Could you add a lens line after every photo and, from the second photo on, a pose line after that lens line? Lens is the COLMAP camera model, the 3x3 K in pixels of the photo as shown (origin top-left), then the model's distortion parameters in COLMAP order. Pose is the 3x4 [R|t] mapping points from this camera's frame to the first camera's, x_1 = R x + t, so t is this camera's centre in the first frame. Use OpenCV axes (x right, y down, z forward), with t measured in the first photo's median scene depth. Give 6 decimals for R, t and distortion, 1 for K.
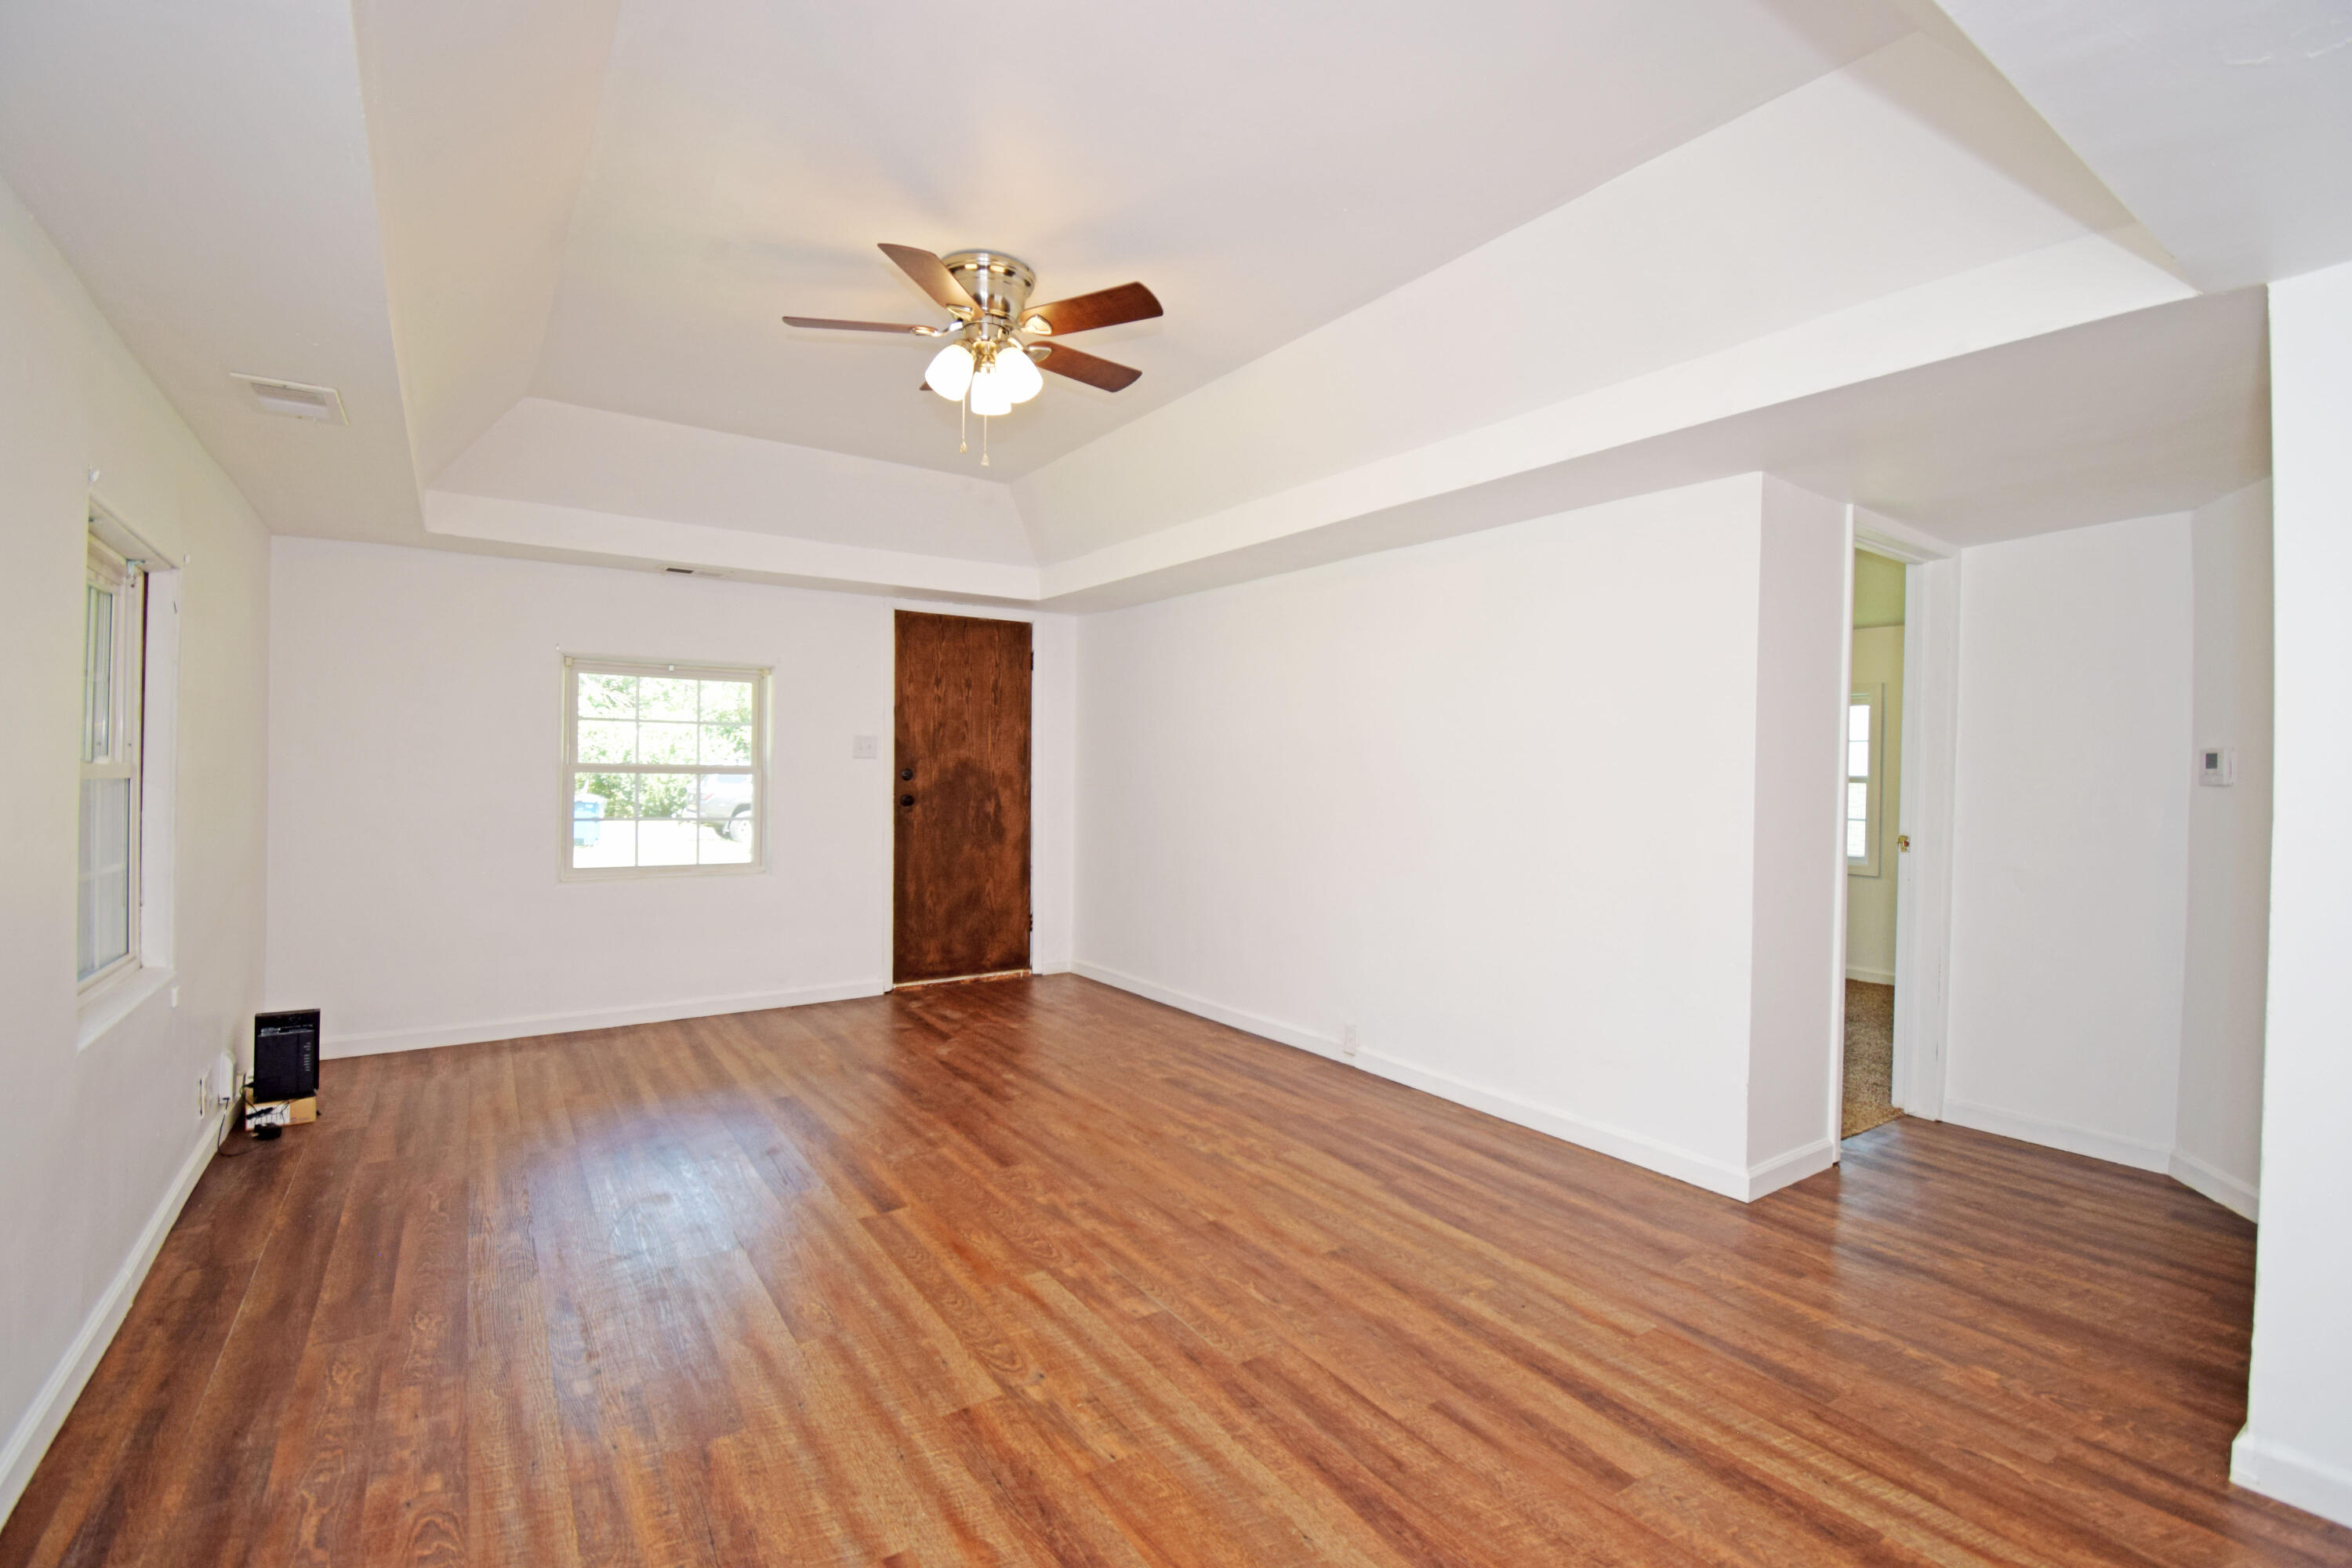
lens RADIAL K [[1054.2, 0, 1171.2], [0, 1054.2, 780.8], [0, 0, 1]] dist [-0.036041, -0.001408]
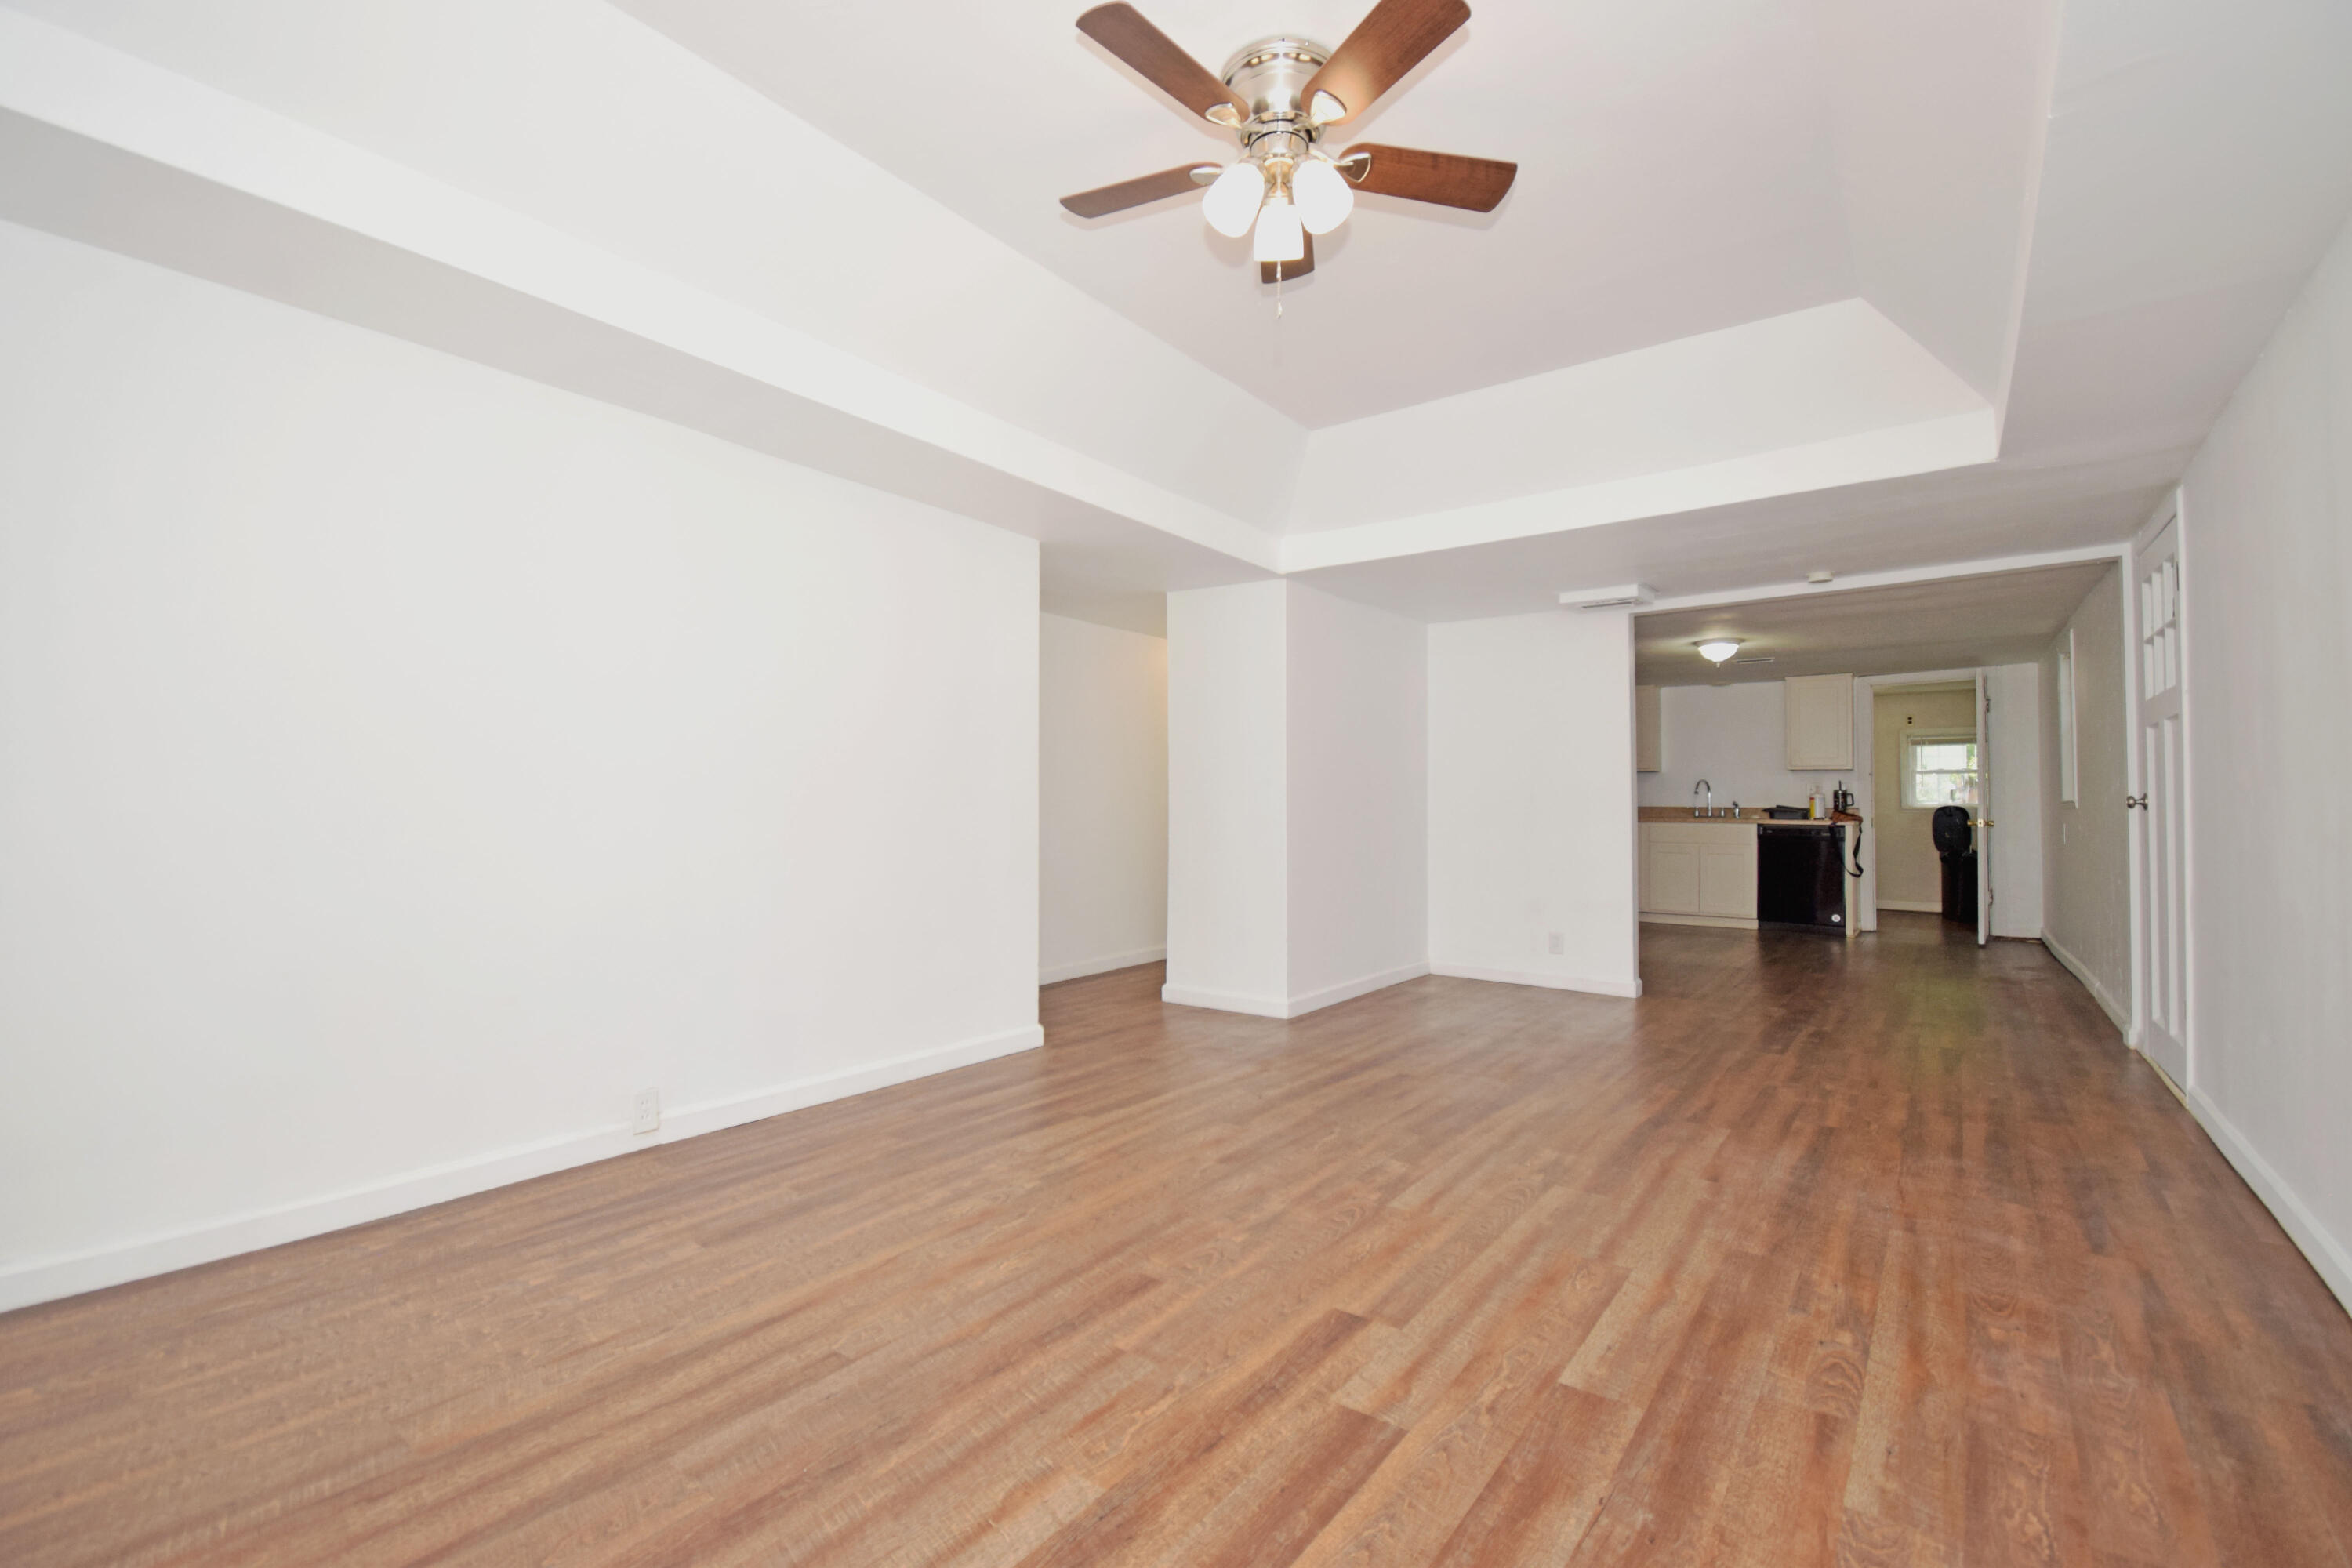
lens RADIAL K [[1054.2, 0, 1184.1], [0, 1054.2, 787.1], [0, 0, 1]] dist [-0.036041, -0.001408]
pose [[-0.334482, -0.008266, 0.942366, -0.979101], [0.007802, 0.999903, 0.011539, 0.042708], [-0.942370, 0.011212, -0.334385, 1.463699]]
